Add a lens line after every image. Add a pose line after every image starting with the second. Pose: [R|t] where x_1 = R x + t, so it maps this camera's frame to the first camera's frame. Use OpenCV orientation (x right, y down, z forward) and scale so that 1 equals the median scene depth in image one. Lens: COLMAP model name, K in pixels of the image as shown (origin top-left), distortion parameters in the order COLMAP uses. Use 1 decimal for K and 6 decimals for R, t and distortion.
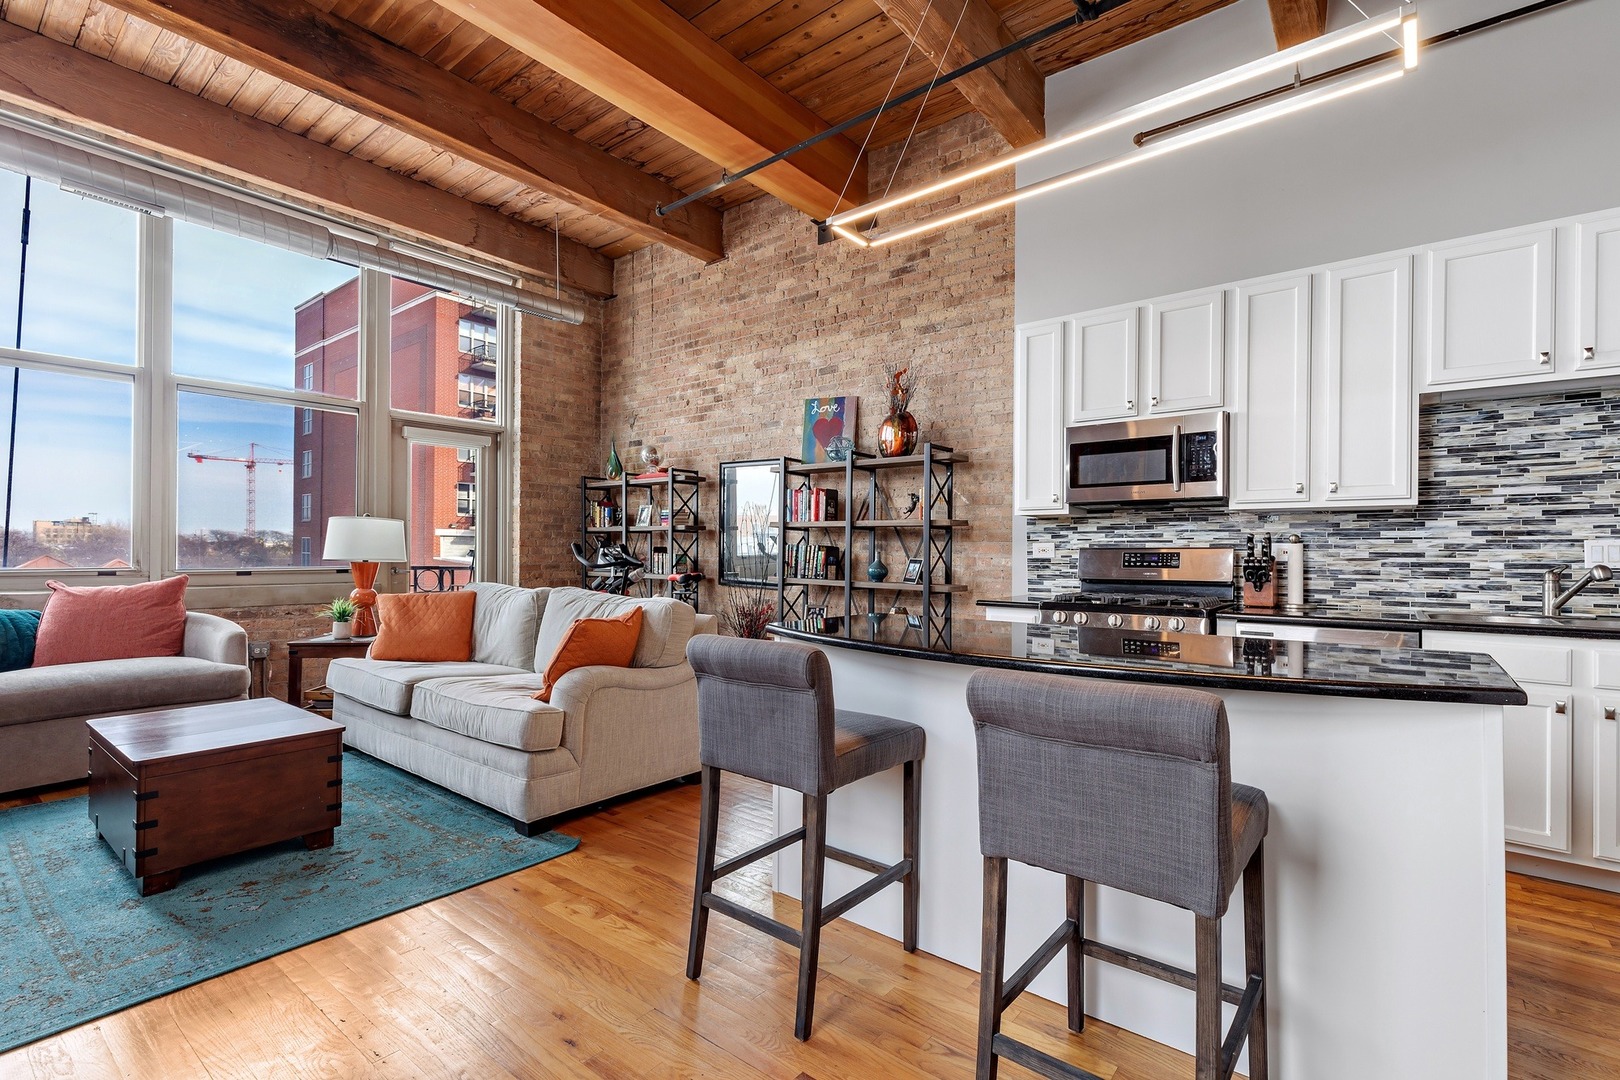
lens RADIAL K [[731.1, 0, 829.2], [0, 731.1, 546.8], [0, 0, 1]] dist [0.004369, 0.000858]
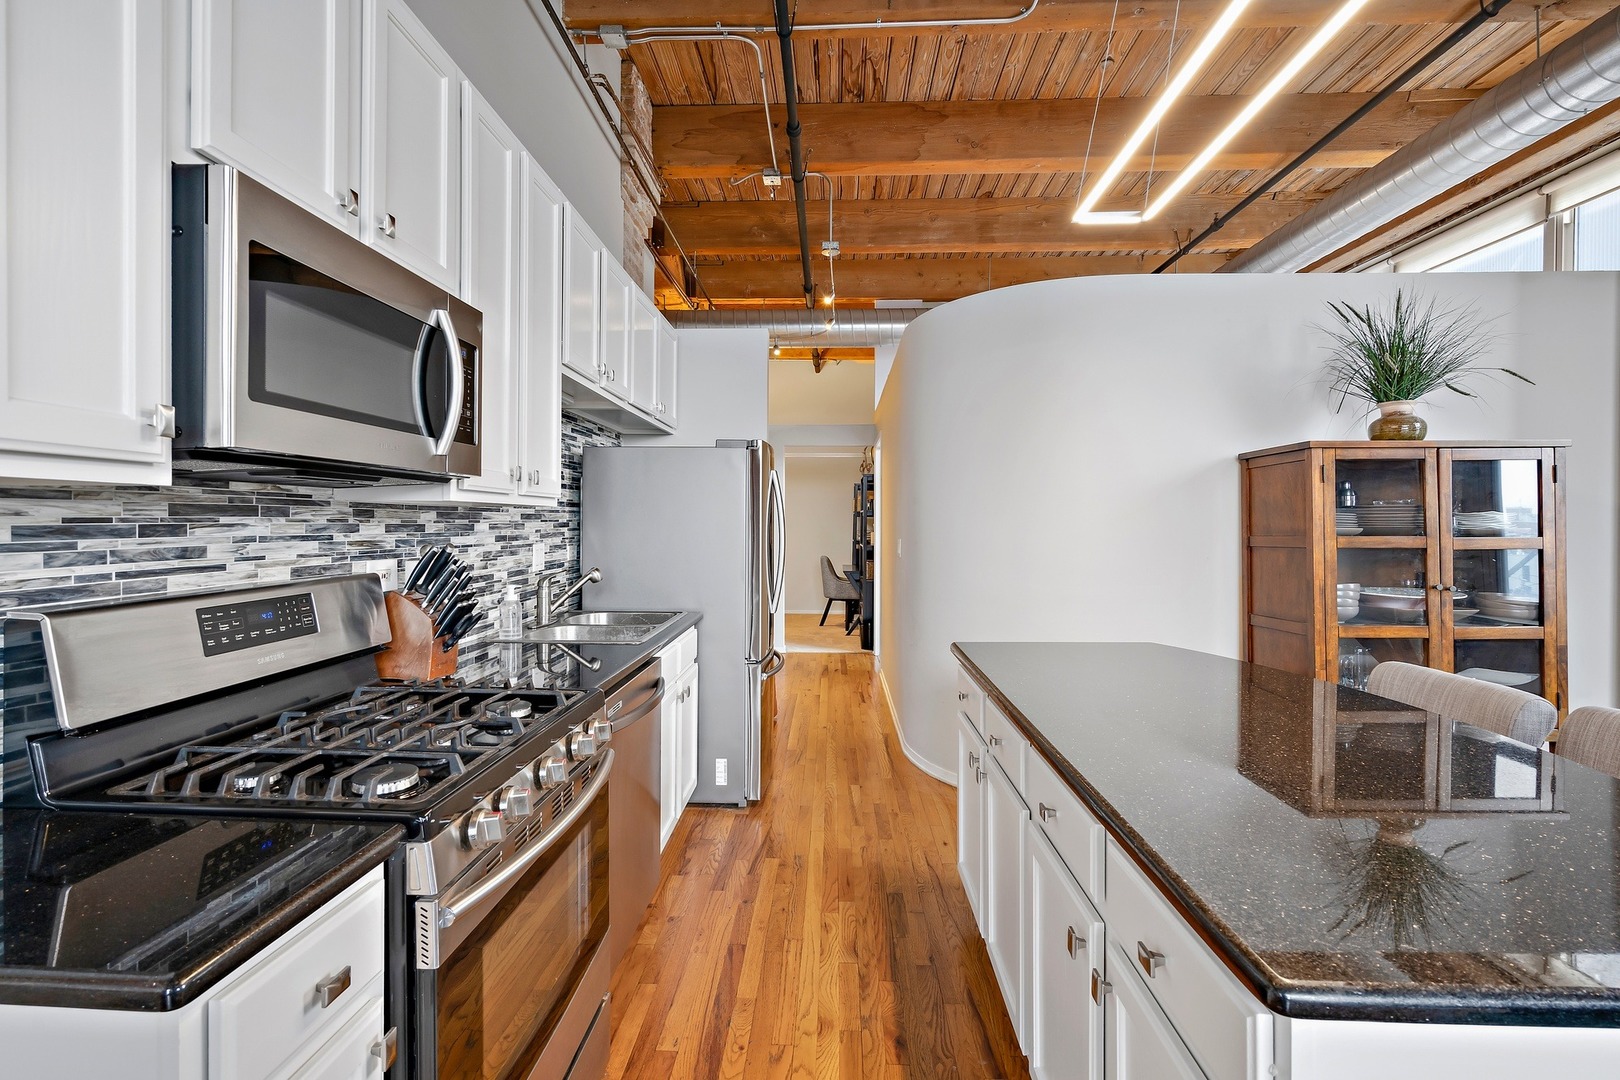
lens RADIAL K [[739.1, 0, 801.0], [0, 739.1, 528.1], [0, 0, 1]] dist [-0.000684, 0.001024]
pose [[-0.577242, -0.014769, 0.816440, -0.018126], [-0.011564, 0.999884, 0.009911, -0.029941], [-0.816491, -0.003720, -0.577346, 0.833549]]
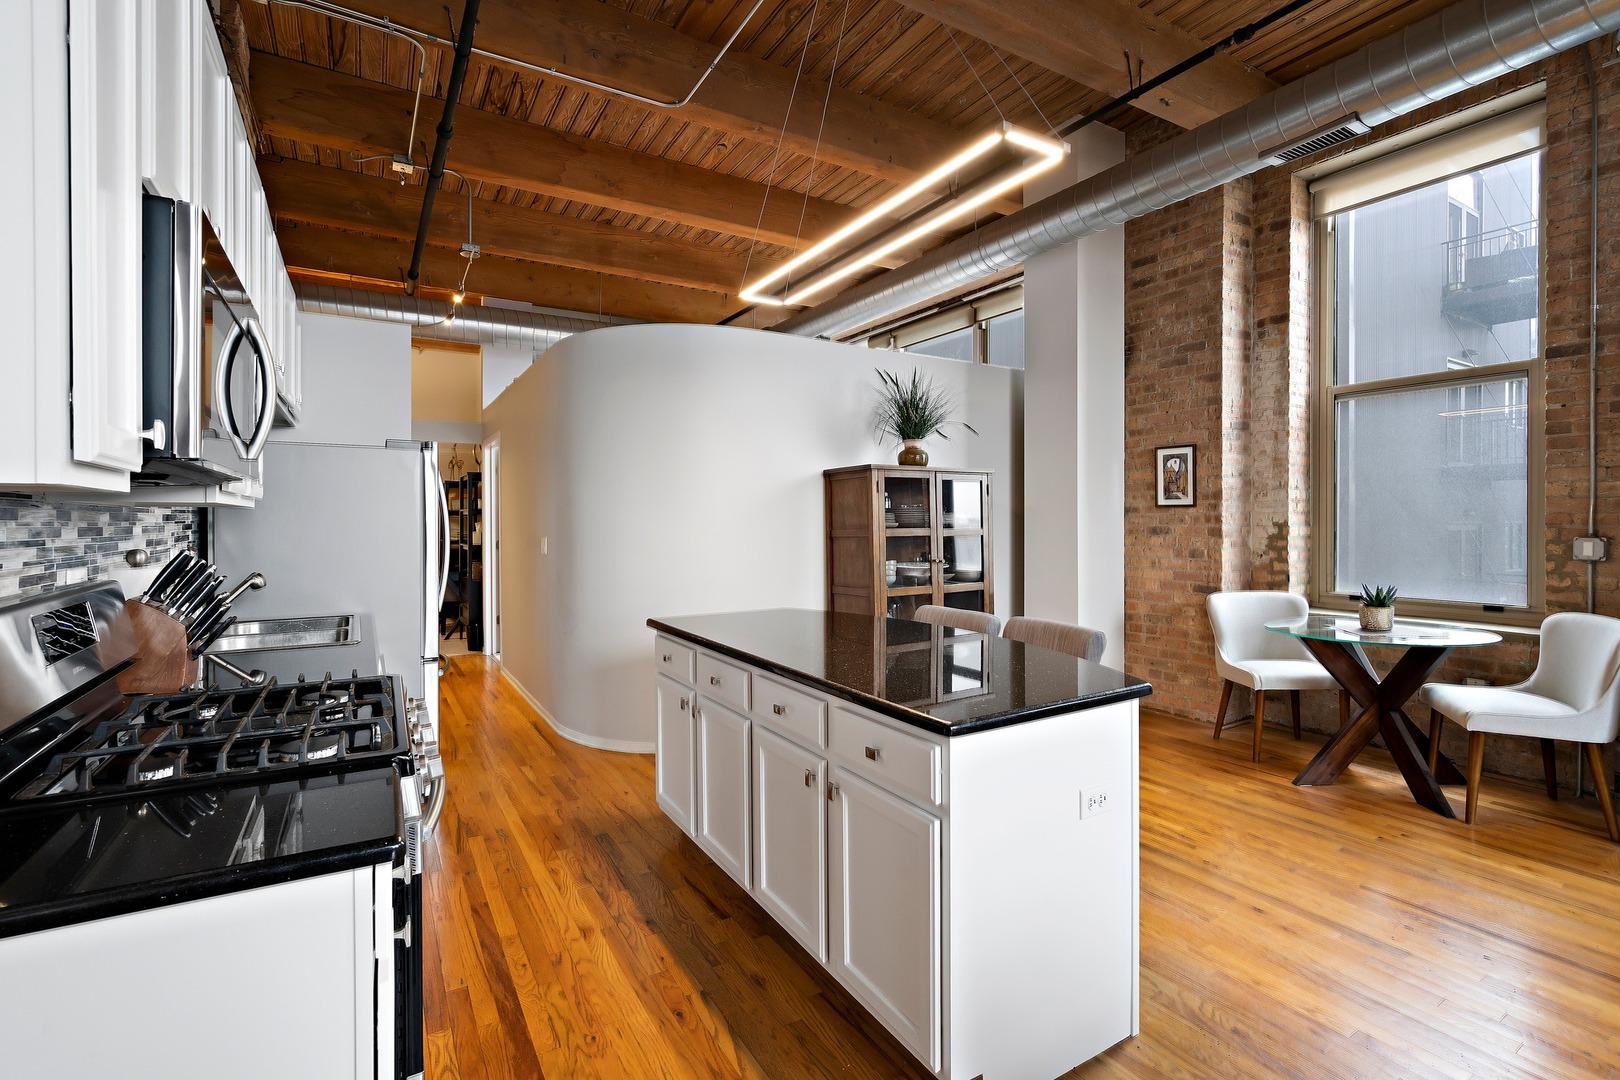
lens RADIAL K [[739.1, 0, 800.0], [0, 739.1, 529.5], [0, 0, 1]] dist [-0.000684, 0.001024]
pose [[-0.928982, -0.009001, 0.370016, -0.014715], [-0.005766, 0.999935, 0.009847, -0.030097], [-0.370081, 0.007014, -0.928973, 1.005352]]
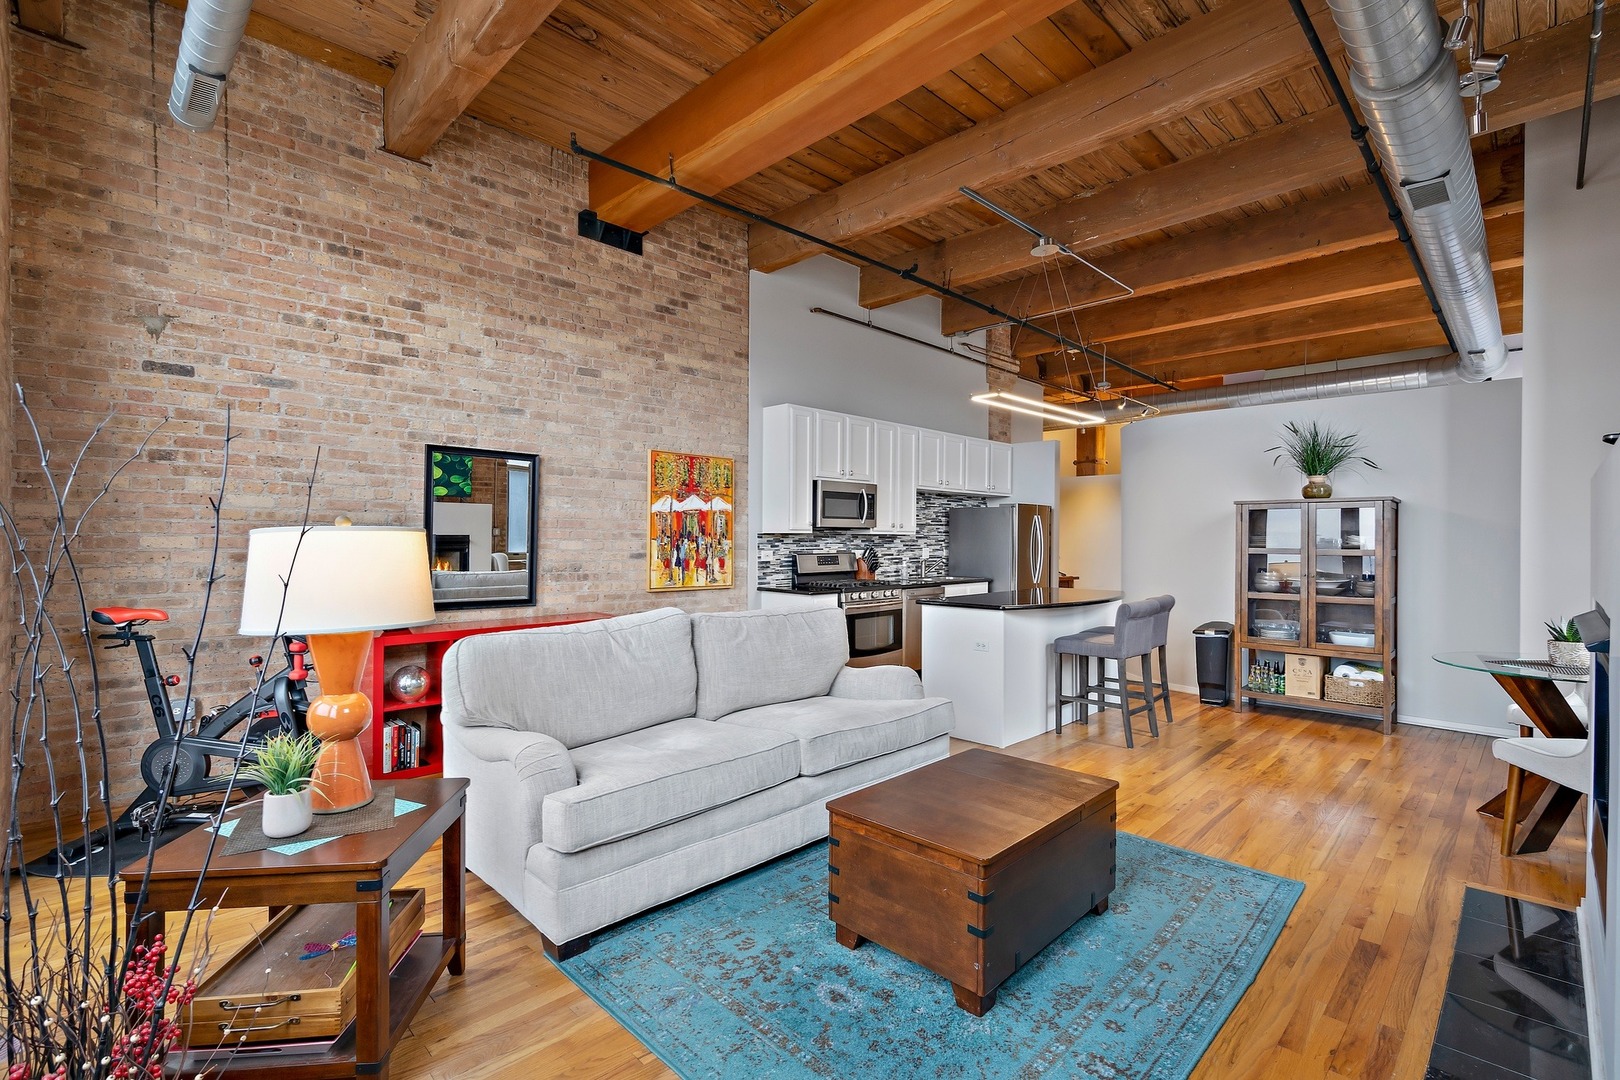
lens RADIAL K [[739.1, 0, 809.9], [0, 739.1, 537.2], [0, 0, 1]] dist [-0.000684, 0.001024]
pose [[0.125776, -0.005264, 0.992045, -1.095064], [-0.010730, 0.999920, 0.006666, -0.040311], [-0.992001, -0.011483, 0.125709, 0.691100]]
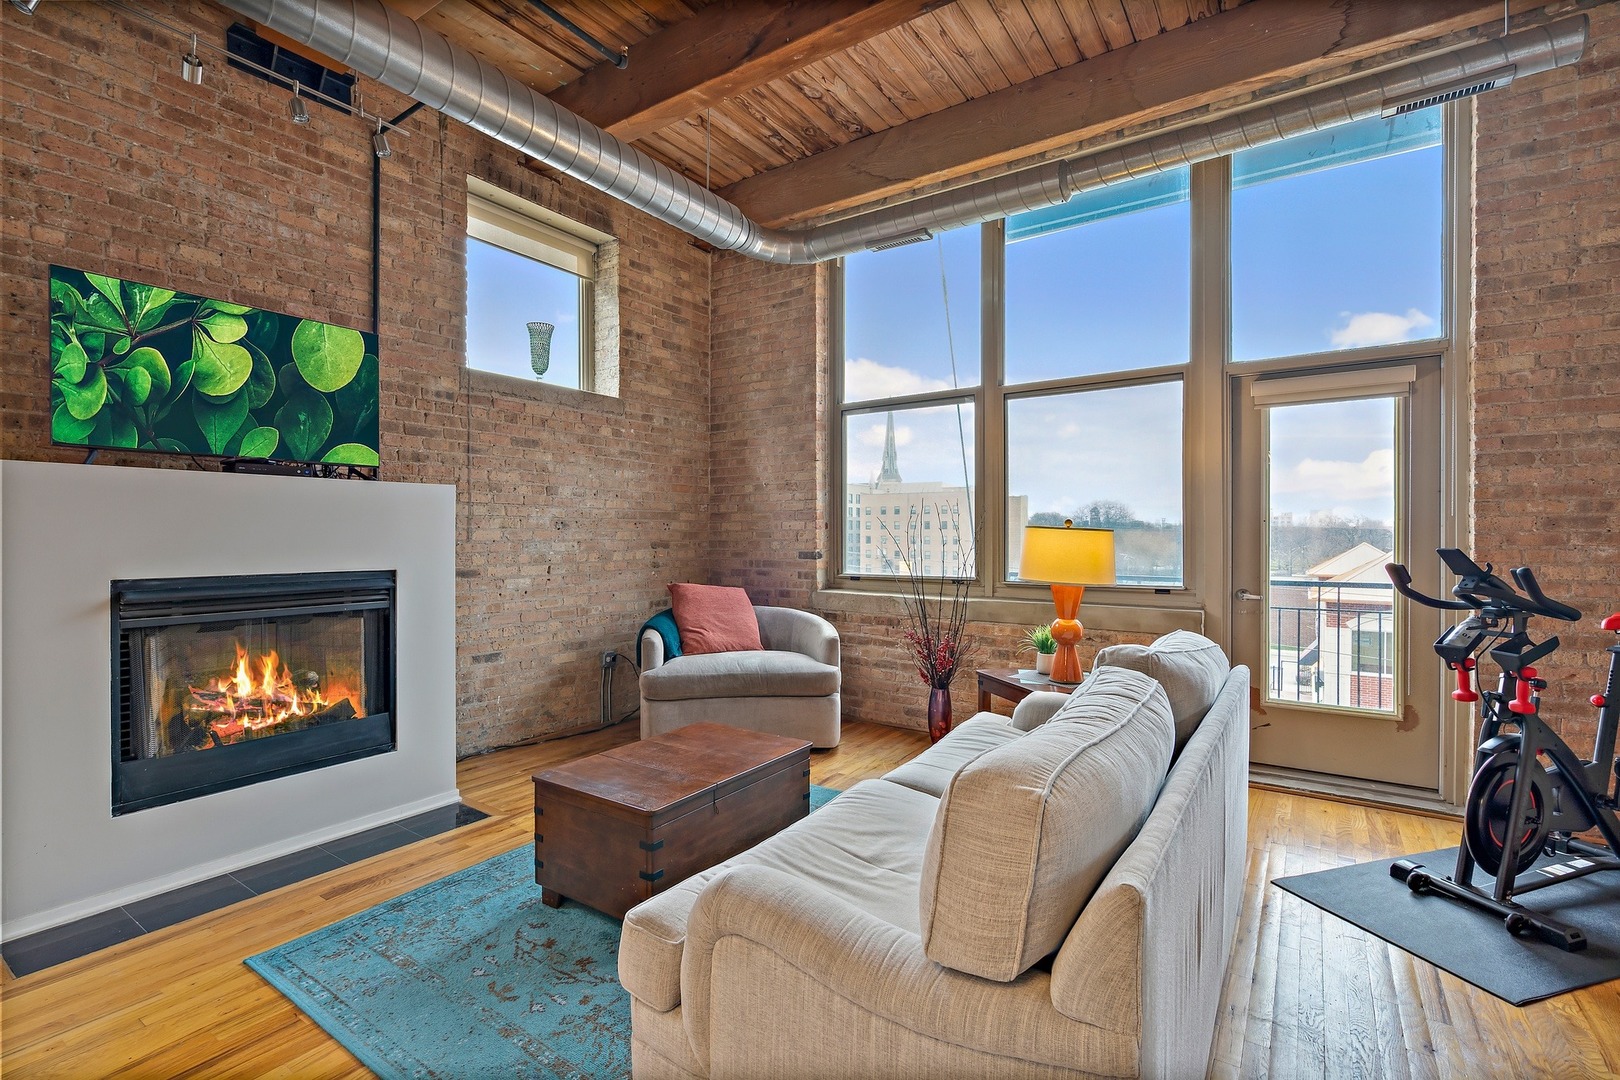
lens RADIAL K [[739.1, 0, 801.7], [0, 739.1, 537.9], [0, 0, 1]] dist [-0.000684, 0.001024]
pose [[0.062751, -0.001775, -0.998028, 0.094848], [0.007755, 0.999969, -0.001291, -0.030026], [0.997999, -0.007659, 0.062763, 0.699853]]
